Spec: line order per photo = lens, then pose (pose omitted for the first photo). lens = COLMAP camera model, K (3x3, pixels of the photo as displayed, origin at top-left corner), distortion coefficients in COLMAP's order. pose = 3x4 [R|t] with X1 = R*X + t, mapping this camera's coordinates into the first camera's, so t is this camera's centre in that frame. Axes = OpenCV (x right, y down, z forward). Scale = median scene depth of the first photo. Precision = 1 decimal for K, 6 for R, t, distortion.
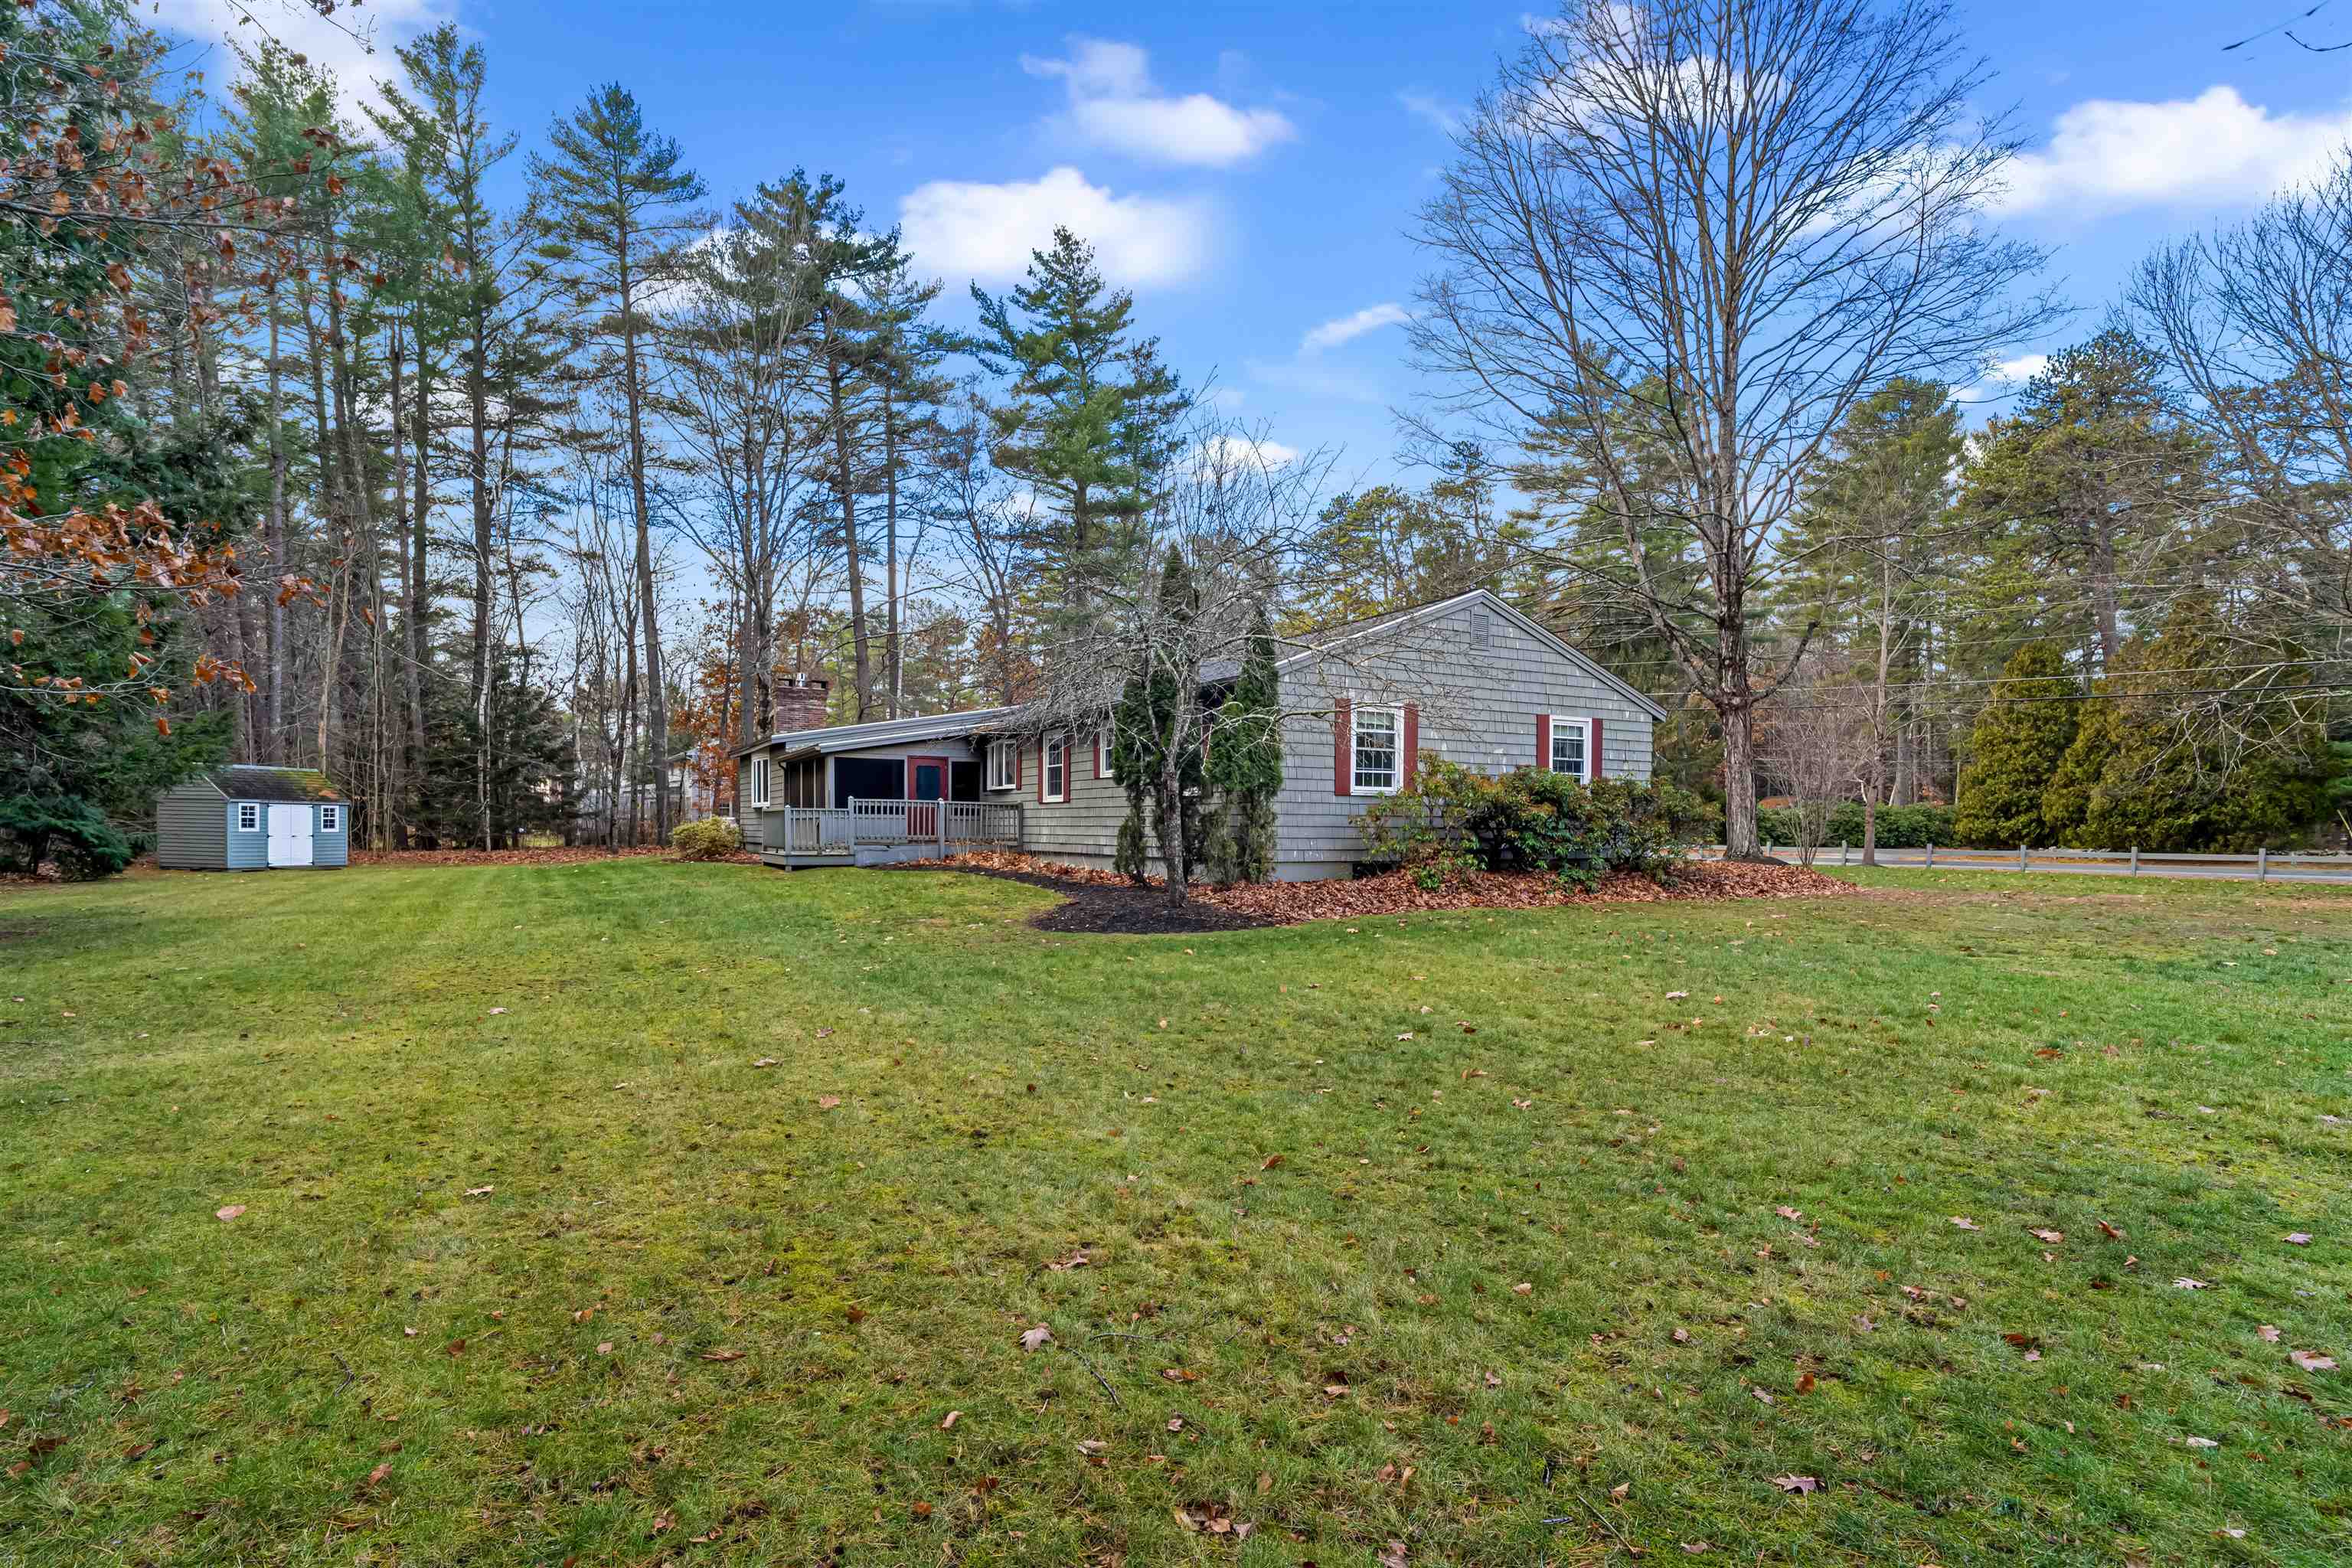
lens RADIAL K [[1126.5, 0, 1174.2], [0, 1126.5, 865.5], [0, 0, 1]] dist [-0.007129, 0.000624]
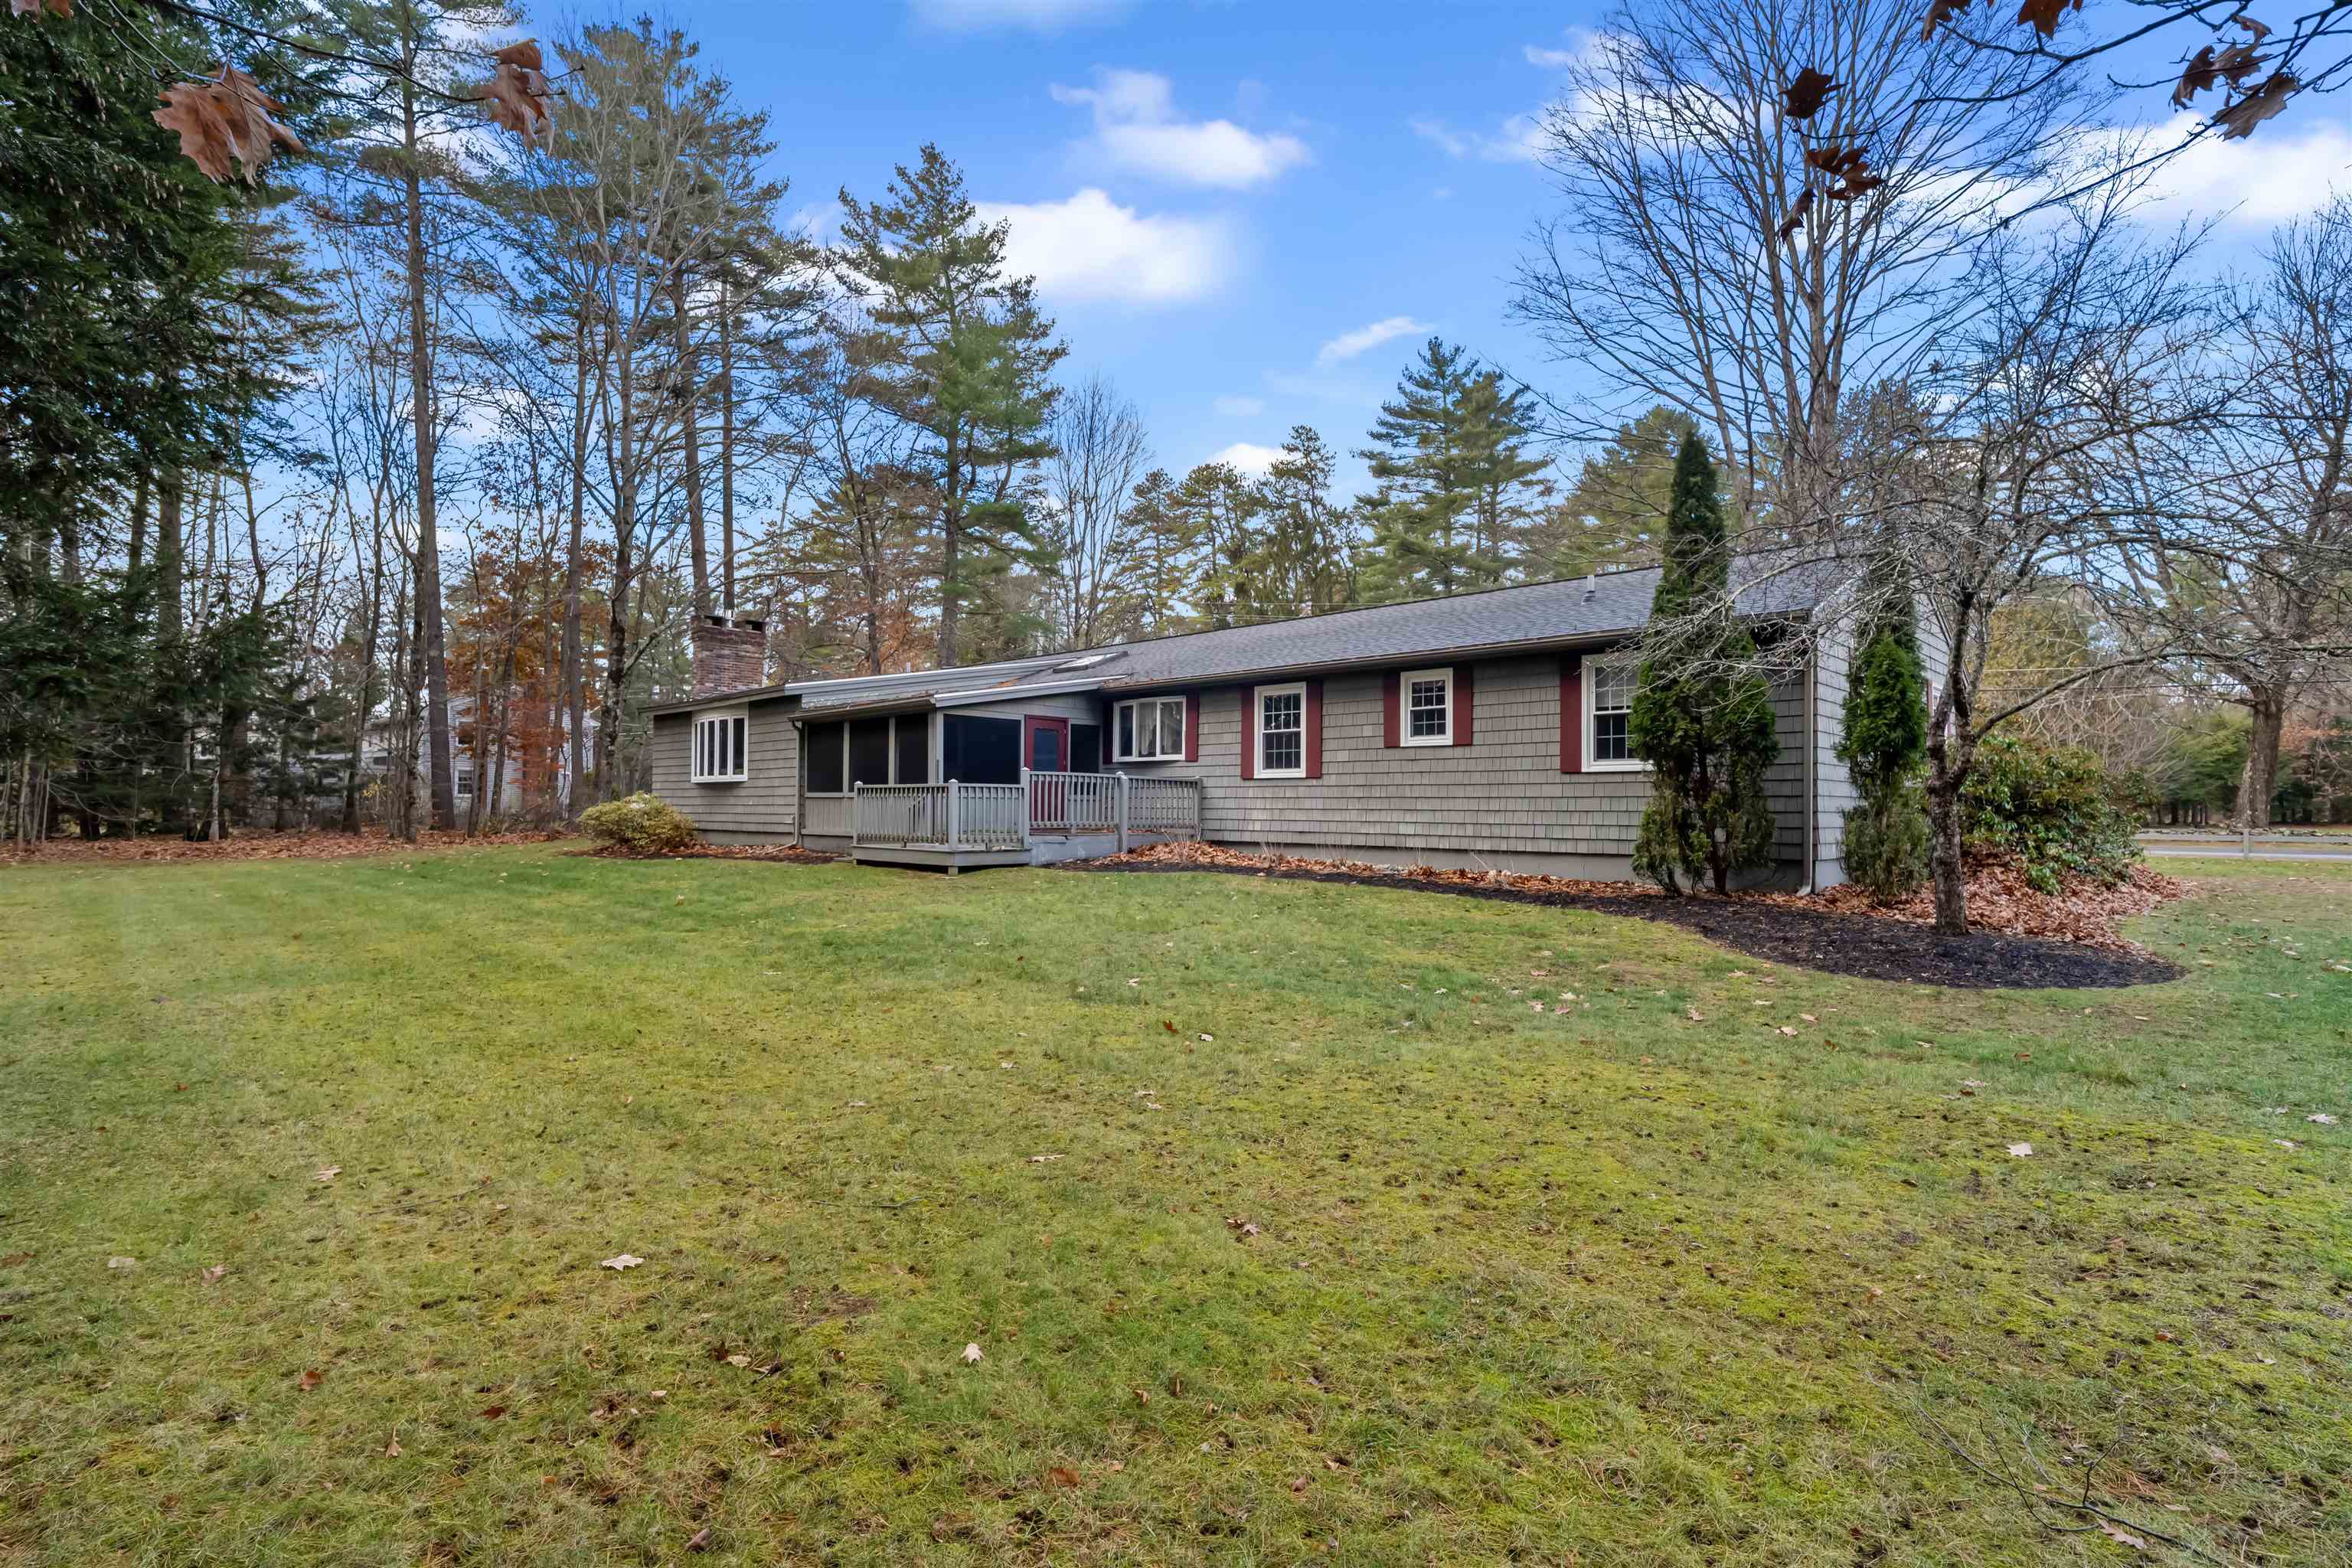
lens RADIAL K [[1110.7, 0, 1178.4], [0, 1110.7, 793.6], [0, 0, 1]] dist [-0.017096, 0.000167]
pose [[0.960673, 0.004890, 0.277638, -0.182949], [0.008089, 0.998928, -0.045582, -0.005606], [-0.277564, 0.046035, 0.959604, 0.140917]]
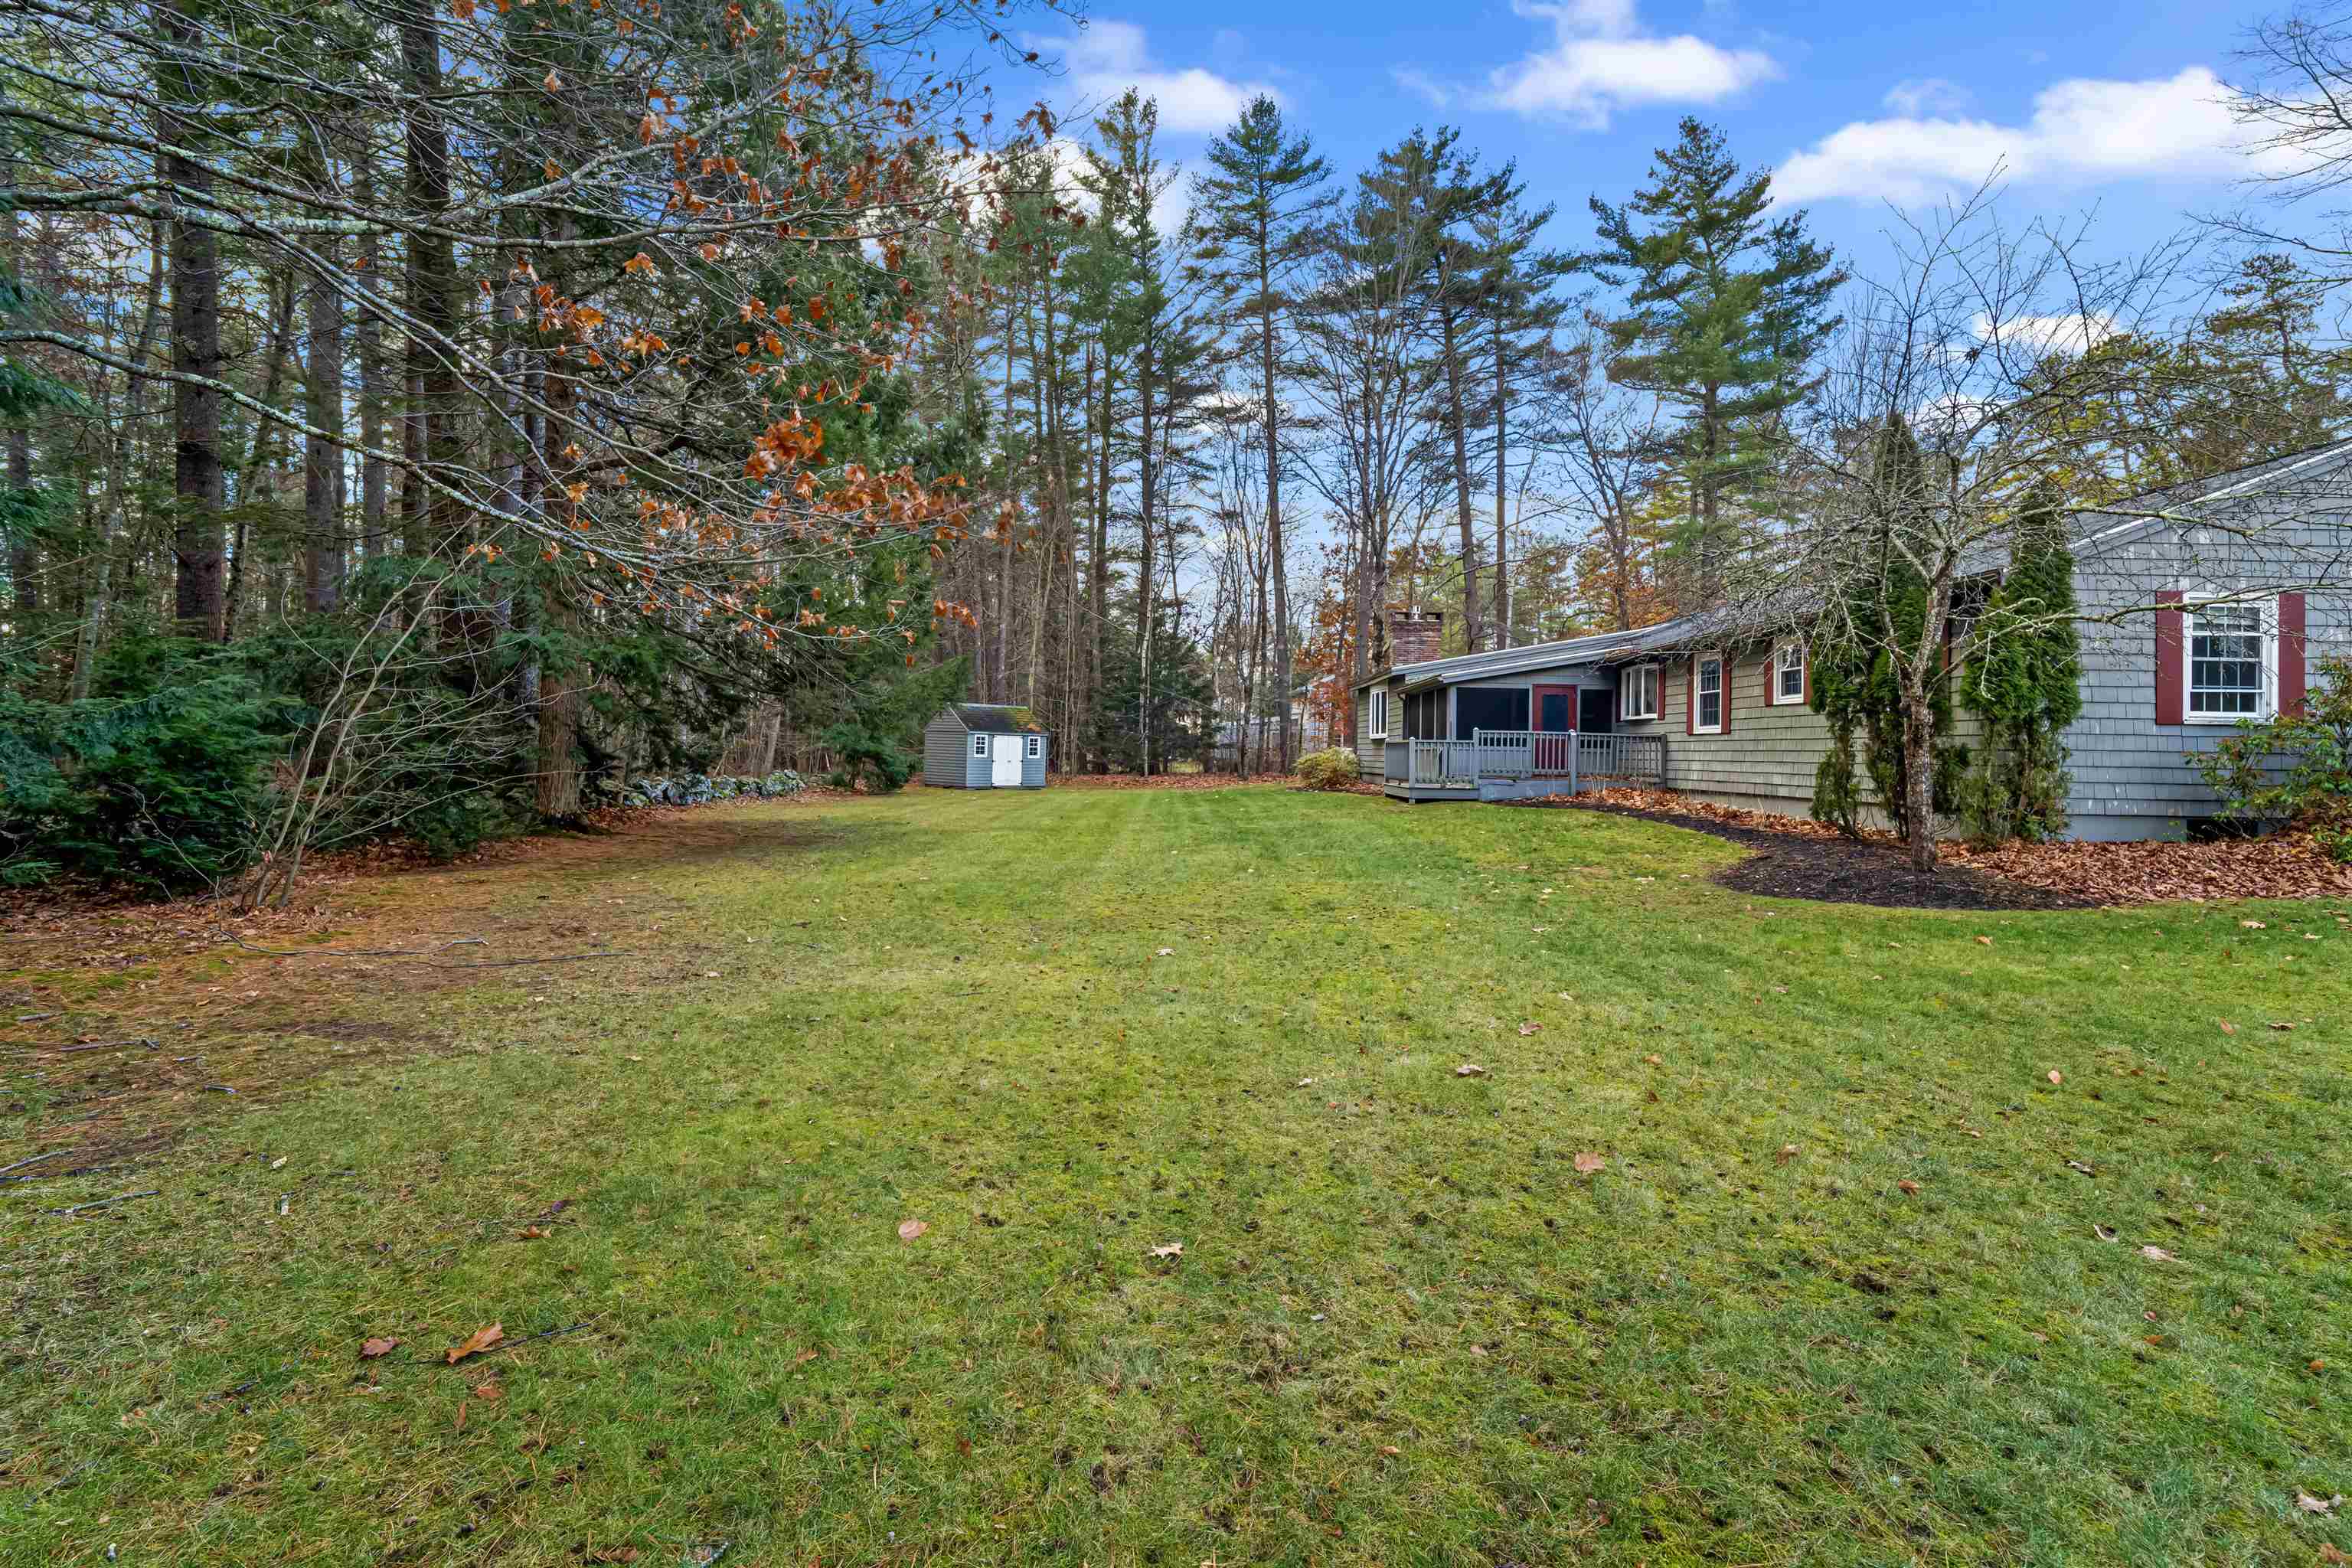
lens RADIAL K [[1110.4, 0, 1199.3], [0, 1110.4, 731.5], [0, 0, 1]] dist [0.003092, 0.000996]
pose [[0.878773, -0.002172, -0.477234, -0.020350], [-0.025137, 0.998391, -0.050830, -0.002006], [0.476577, 0.056665, 0.877305, 0.028097]]
